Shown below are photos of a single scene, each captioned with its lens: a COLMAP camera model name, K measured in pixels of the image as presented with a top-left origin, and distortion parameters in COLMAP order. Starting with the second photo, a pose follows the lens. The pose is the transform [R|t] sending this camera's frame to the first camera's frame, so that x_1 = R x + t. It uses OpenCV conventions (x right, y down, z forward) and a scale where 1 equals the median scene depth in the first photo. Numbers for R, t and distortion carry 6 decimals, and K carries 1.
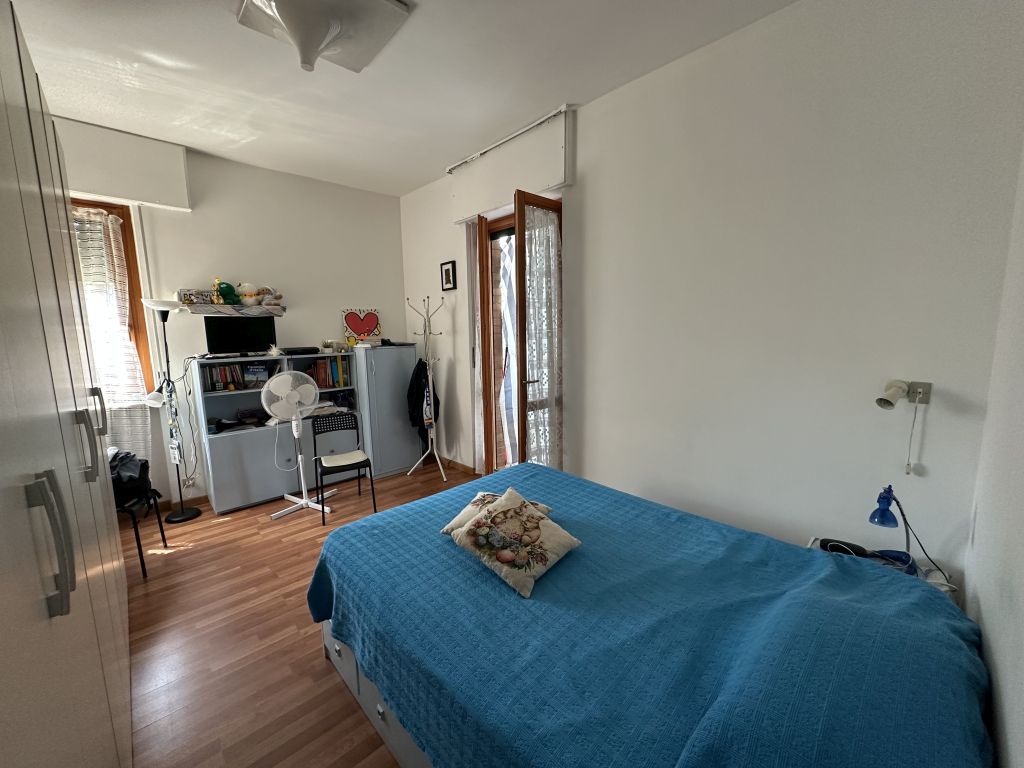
lens RADIAL K [[406.8, 0, 512.0], [0, 406.8, 388.6], [0, 0, 1]] dist [-0.001045, 0.000153]
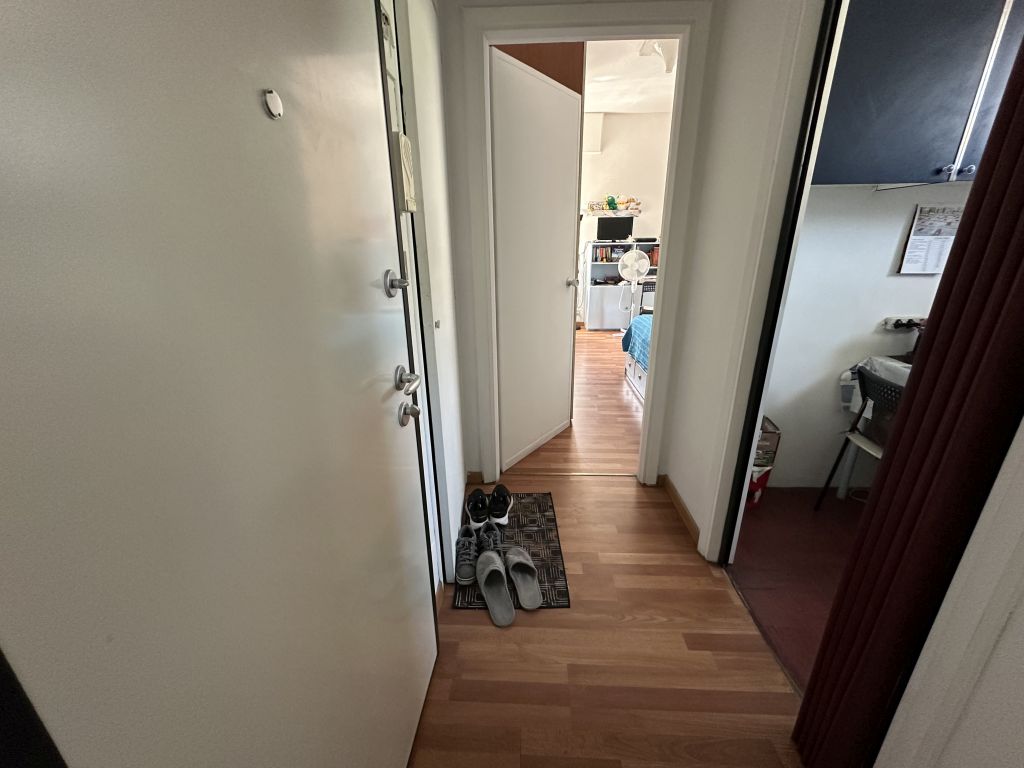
lens RADIAL K [[406.8, 0, 509.9], [0, 406.8, 385.9], [0, 0, 1]] dist [-0.001045, 0.000153]
pose [[0.686131, 0.241786, -0.686122, 0.370087], [-0.098507, 0.965344, 0.241675, 0.137619], [0.720777, -0.098233, 0.686171, -0.560505]]
